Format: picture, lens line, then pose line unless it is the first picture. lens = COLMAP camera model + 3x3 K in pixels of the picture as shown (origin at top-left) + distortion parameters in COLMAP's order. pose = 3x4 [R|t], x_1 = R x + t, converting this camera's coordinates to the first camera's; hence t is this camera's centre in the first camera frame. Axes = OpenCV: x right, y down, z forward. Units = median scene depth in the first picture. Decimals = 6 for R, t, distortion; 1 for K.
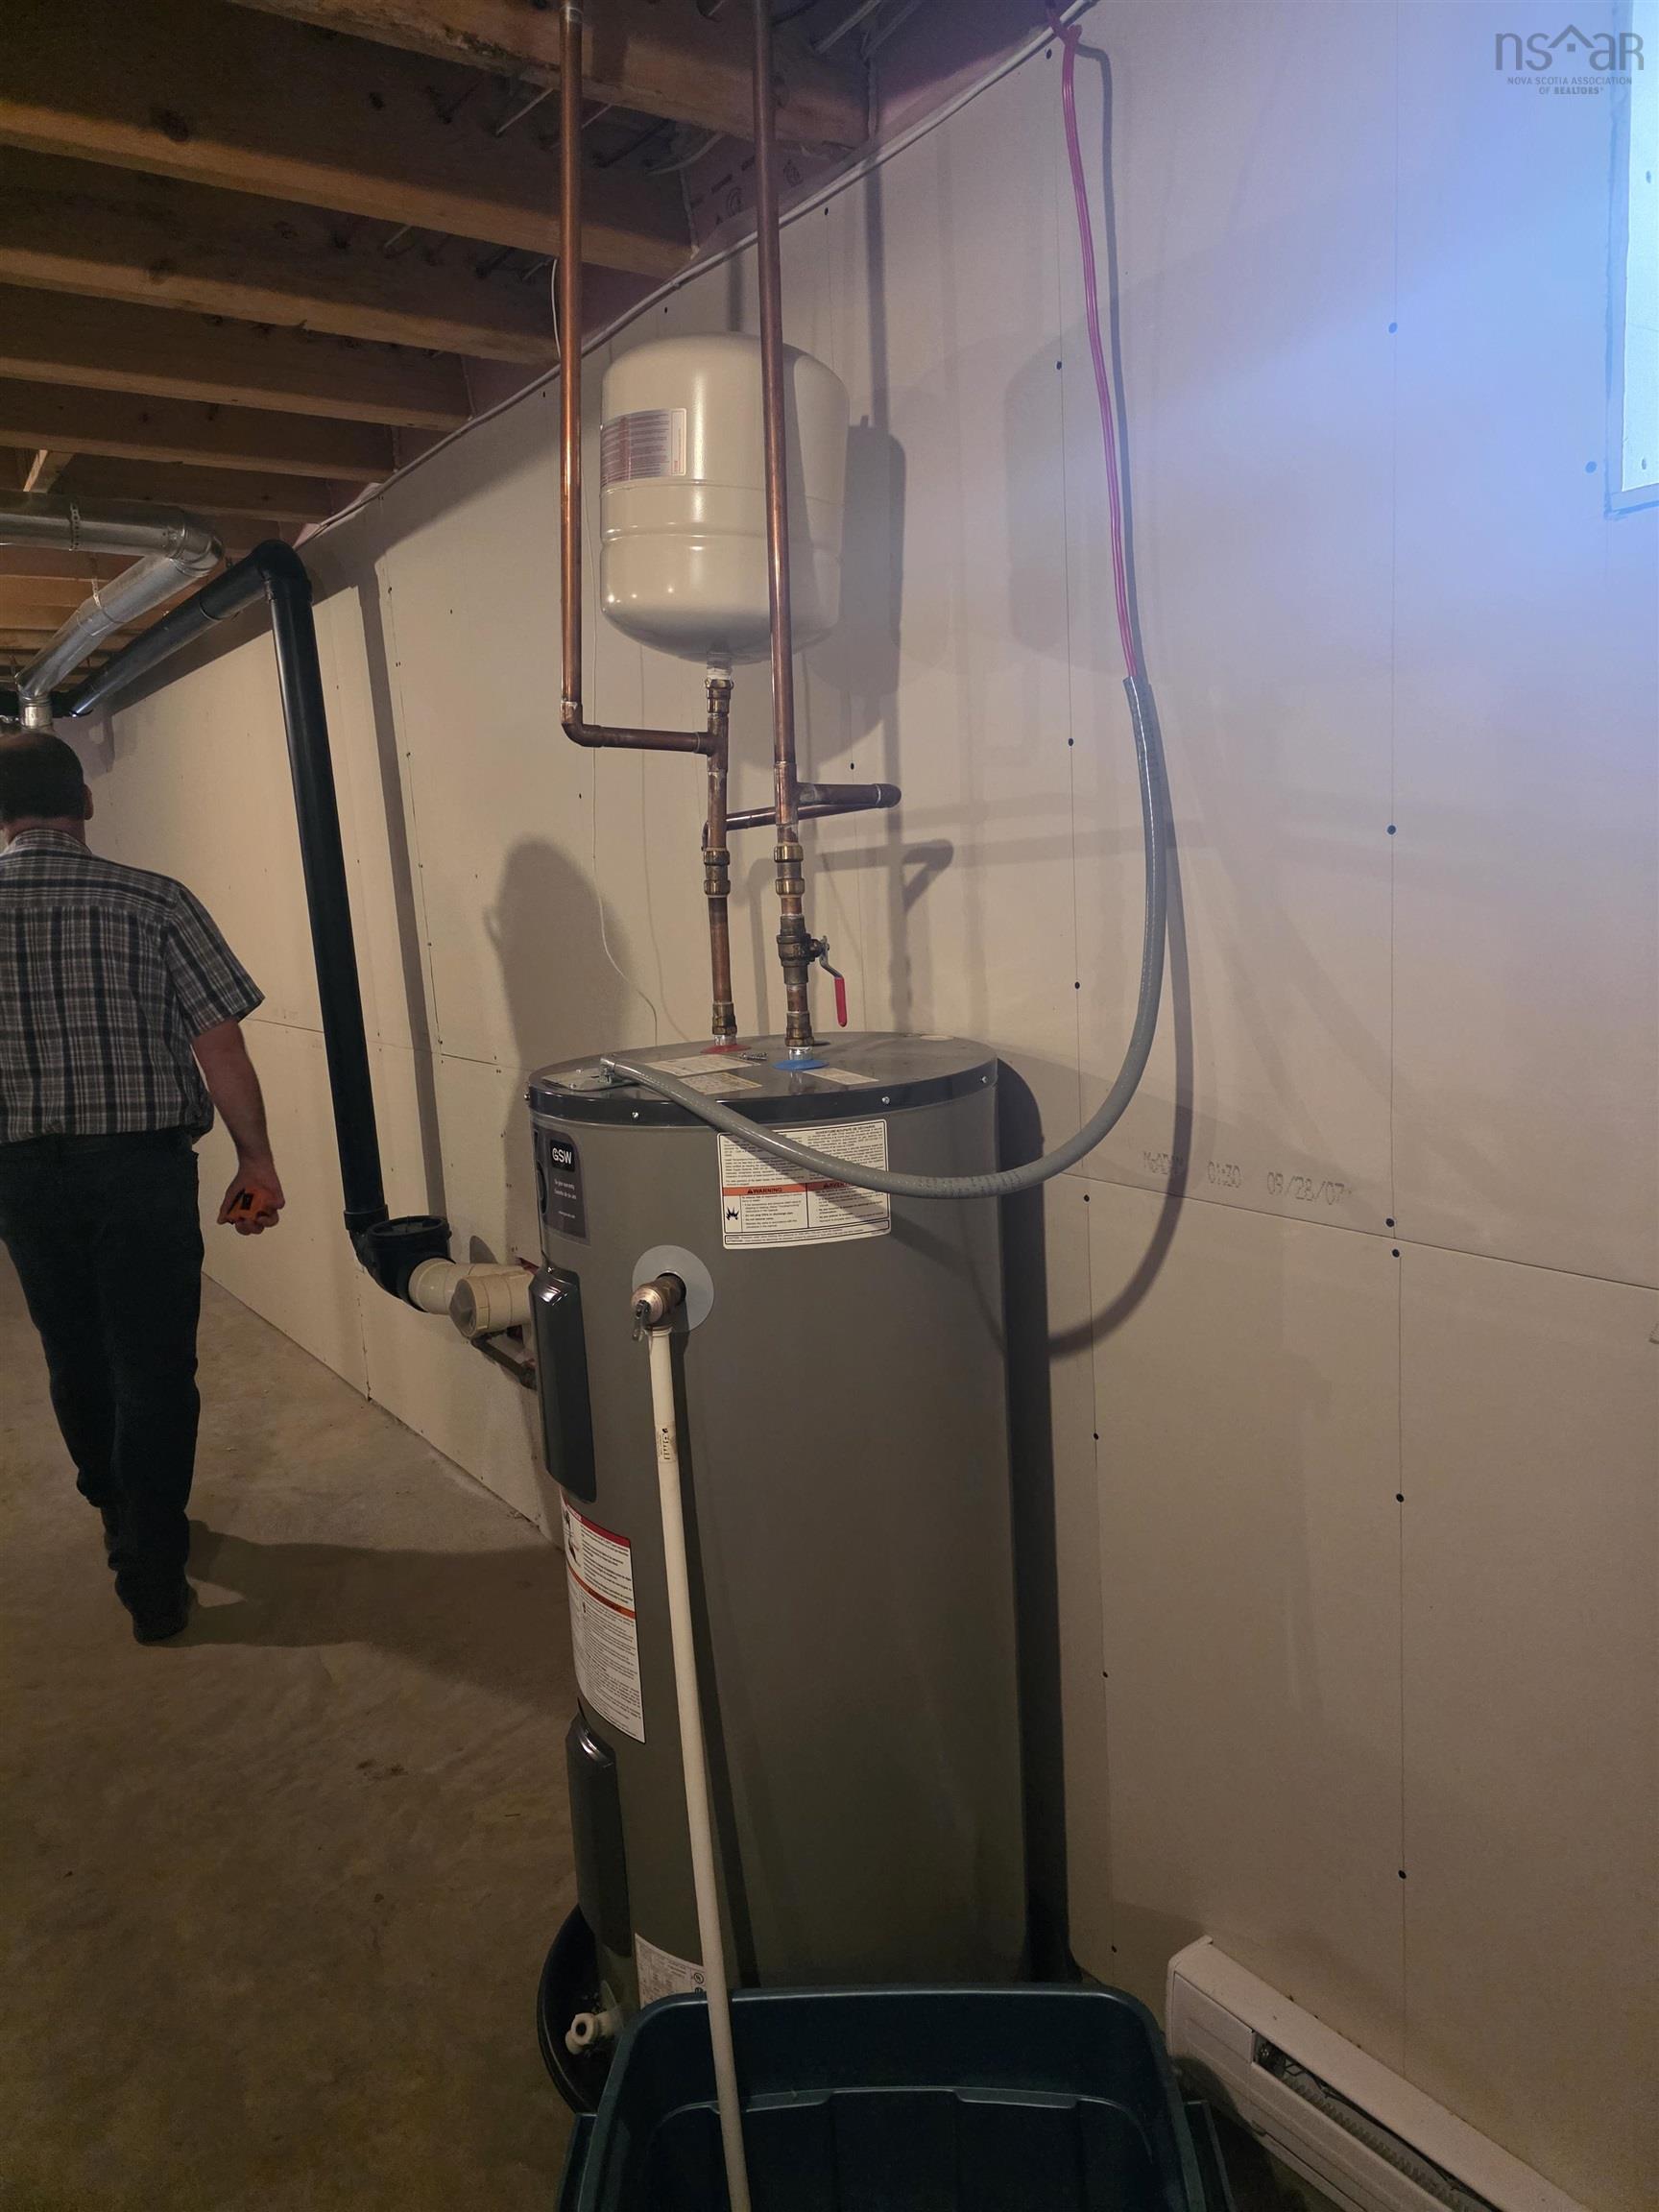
lens RADIAL K [[1495.9, 0, 829.5], [0, 1495.9, 1106.0], [0, 0, 1]] dist [-0.001161, 0.001076]
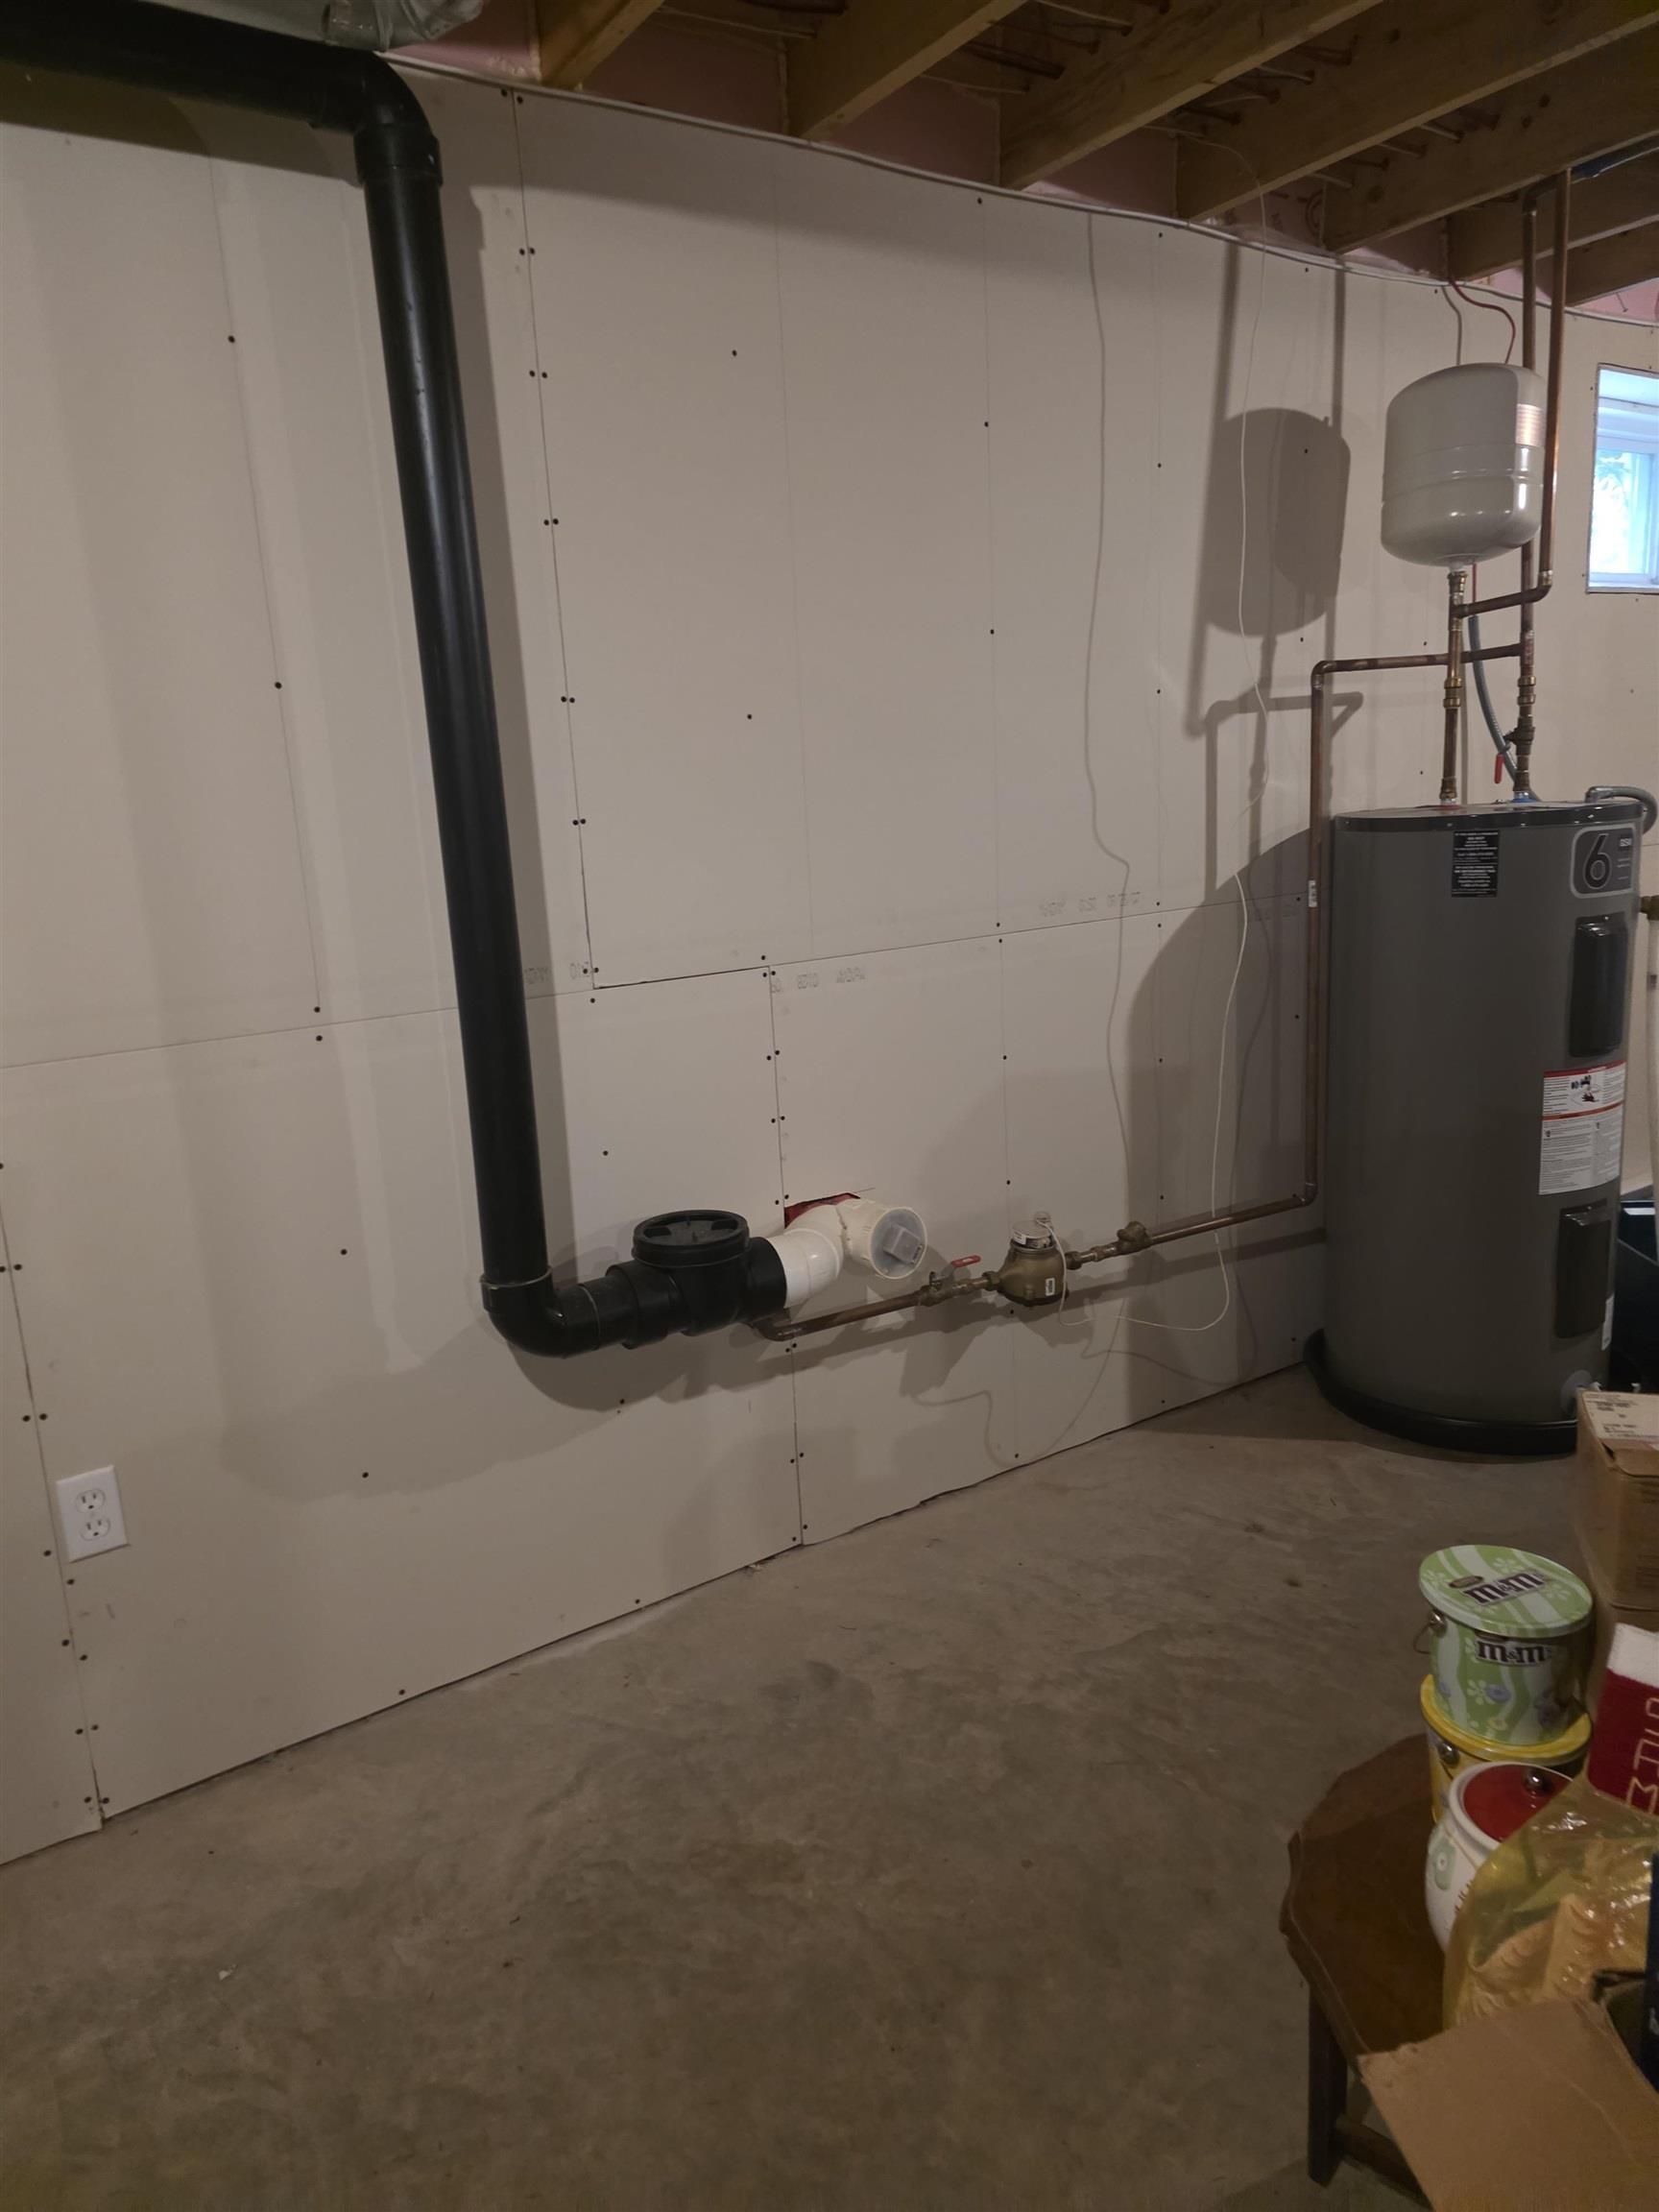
lens RADIAL K [[1504.4, 0, 829.5], [0, 1504.4, 1106.0], [0, 0, 1]] dist [0.056417, -0.048975]
pose [[0.021006, -0.151032, 0.988306, -1.614345], [0.216255, 0.965808, 0.142997, -0.095601], [-0.976111, 0.210723, 0.052950, 1.508221]]
